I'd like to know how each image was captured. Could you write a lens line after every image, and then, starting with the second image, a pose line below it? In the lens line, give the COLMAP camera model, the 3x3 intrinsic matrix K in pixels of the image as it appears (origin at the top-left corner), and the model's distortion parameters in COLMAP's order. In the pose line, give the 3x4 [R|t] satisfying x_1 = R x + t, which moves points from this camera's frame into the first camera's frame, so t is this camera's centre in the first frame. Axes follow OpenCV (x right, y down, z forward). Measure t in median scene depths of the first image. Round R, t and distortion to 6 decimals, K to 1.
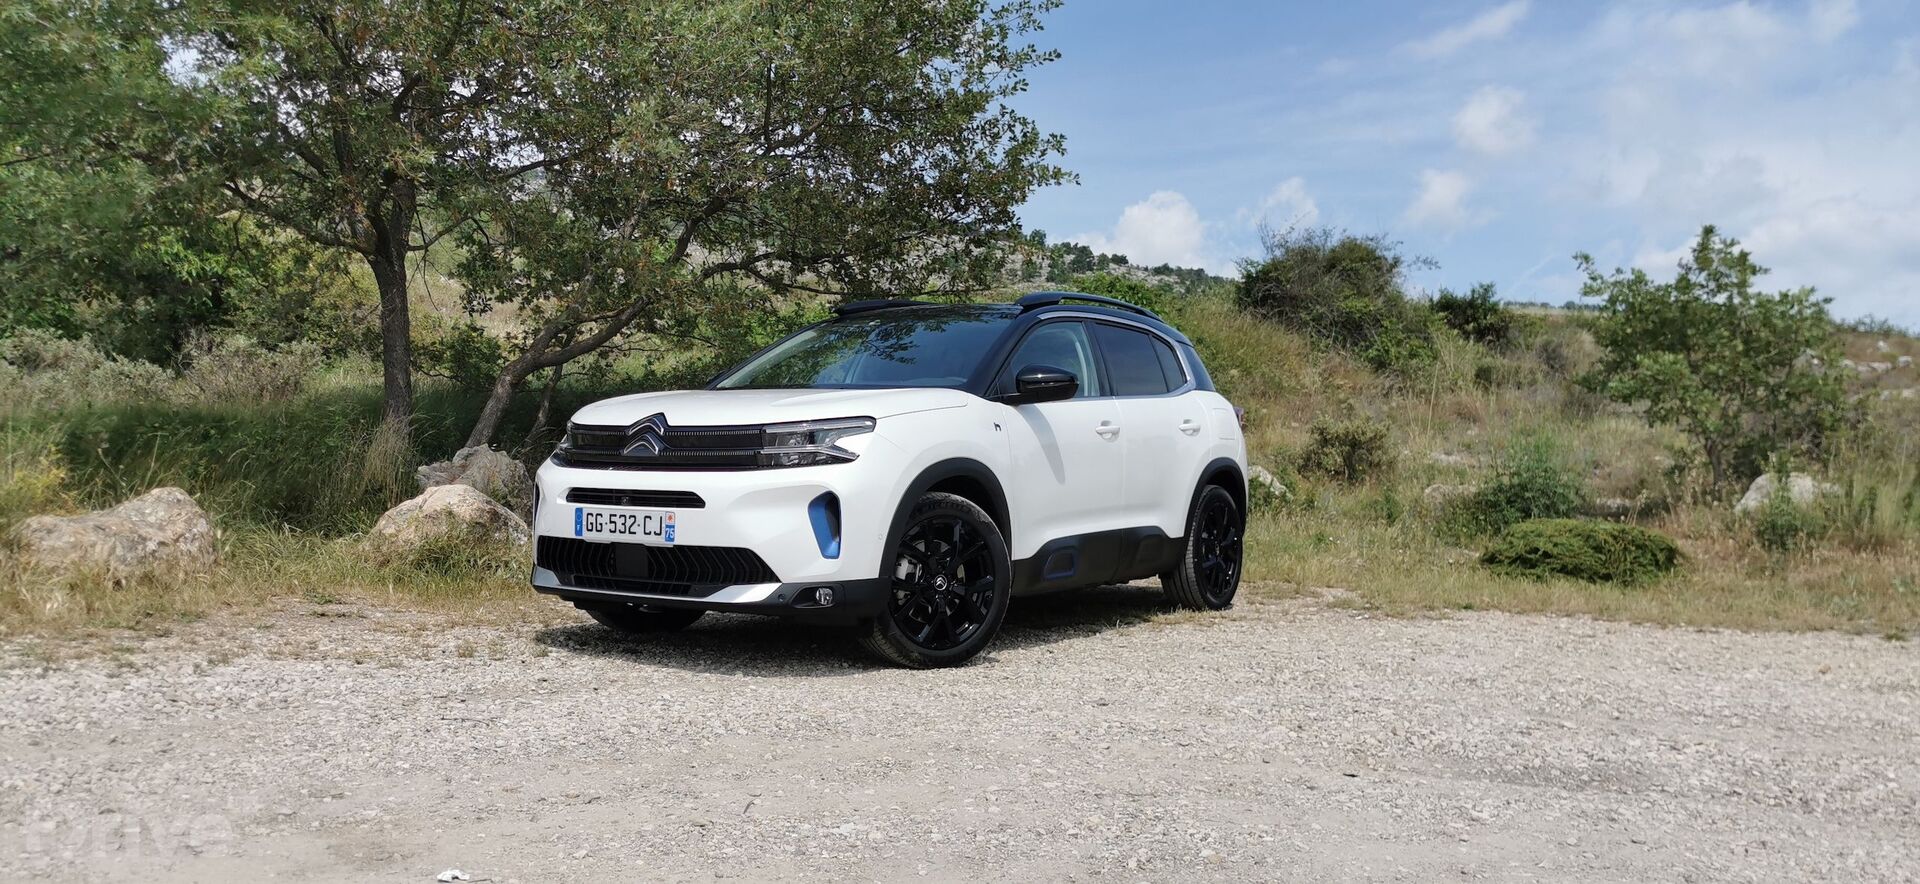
lens RADIAL K [[1499.0, 0, 957.4], [0, 1499.0, 450.7], [0, 0, 1]] dist [0.033057, -0.058199]
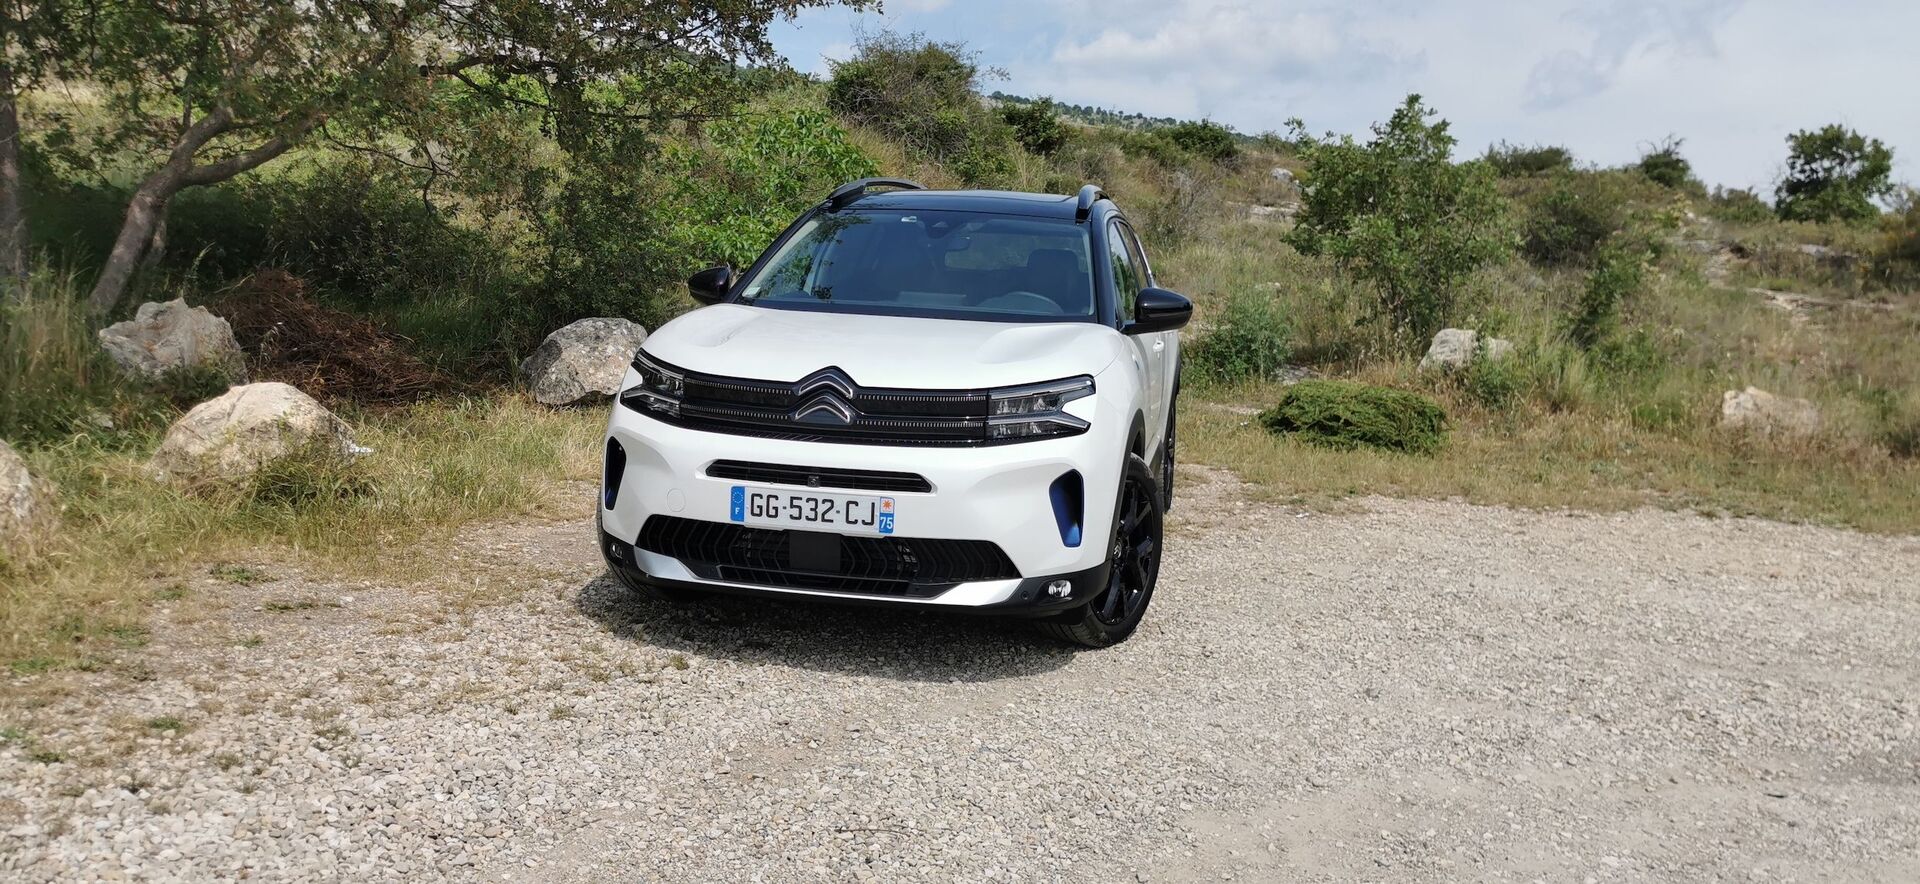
lens RADIAL K [[1499.0, 0, 972.1], [0, 1499.0, 443.1], [0, 0, 1]] dist [0.033057, -0.058199]
pose [[0.930016, -0.024496, 0.366702, -0.421388], [-0.028853, 0.989830, 0.139298, -0.098155], [-0.366385, -0.140130, 0.919851, 0.216534]]
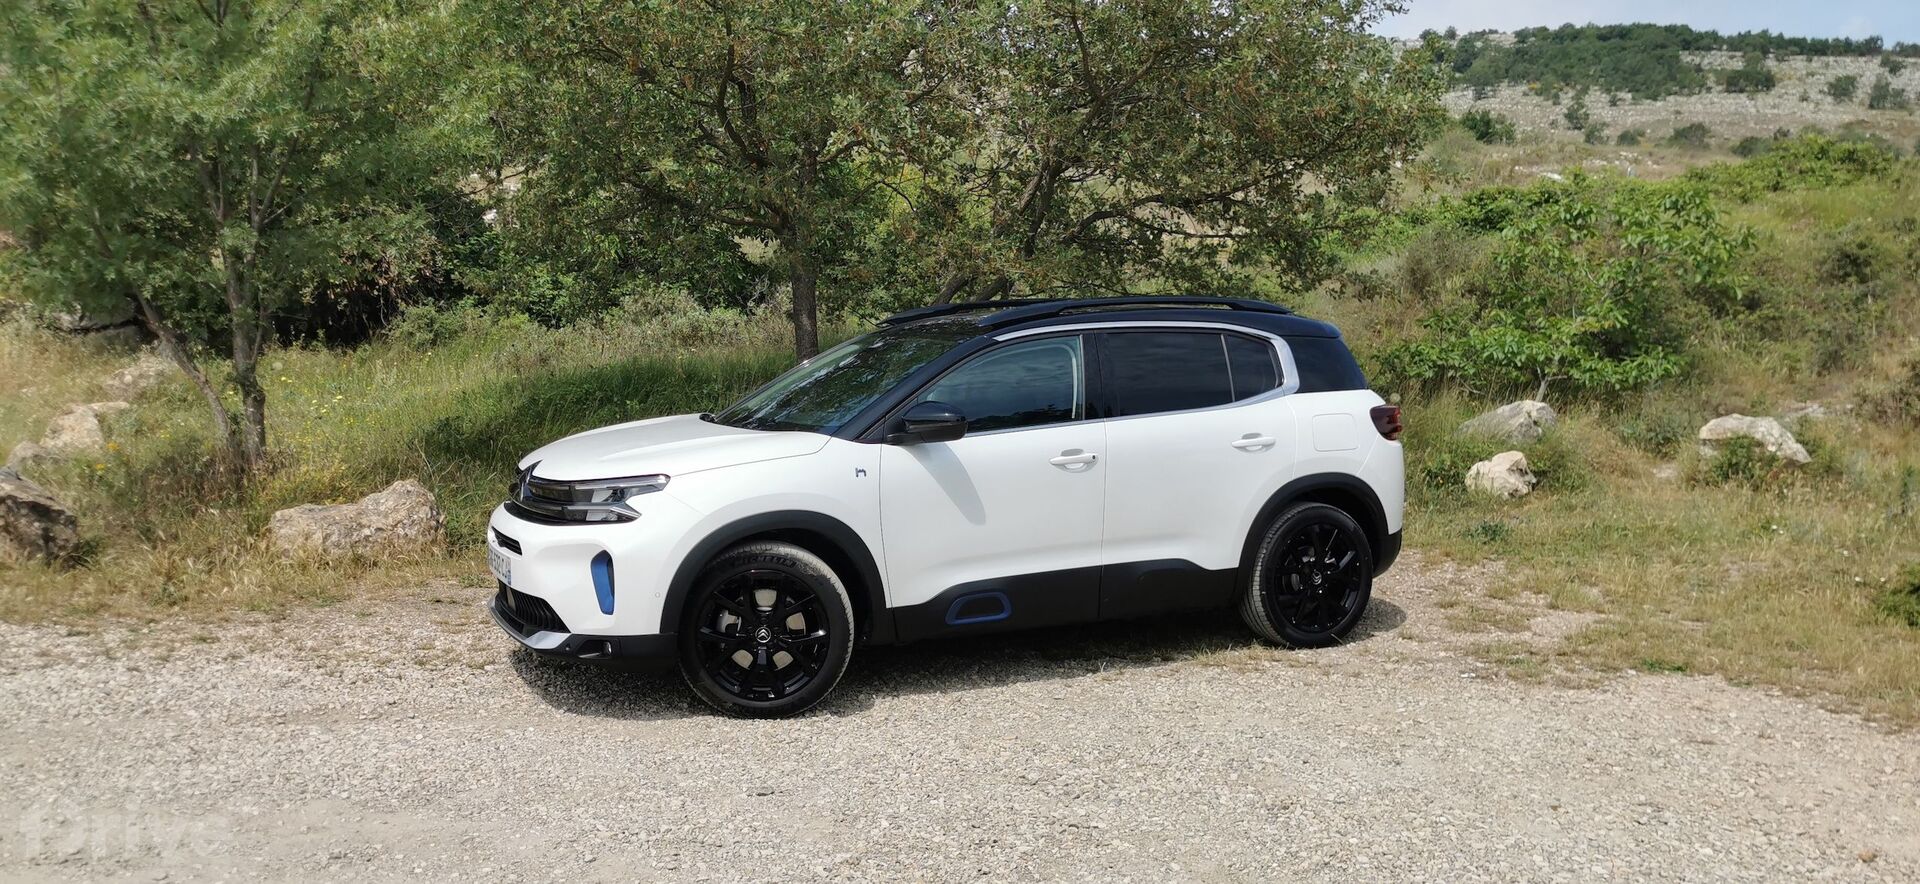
lens RADIAL K [[1499.0, 0, 941.5], [0, 1499.0, 440.7], [0, 0, 1]] dist [0.033057, -0.058199]
pose [[0.851276, 0.025021, -0.524121, 0.616522], [0.017380, 0.996970, 0.075824, -0.115979], [0.524430, -0.073657, 0.848261, 0.220496]]
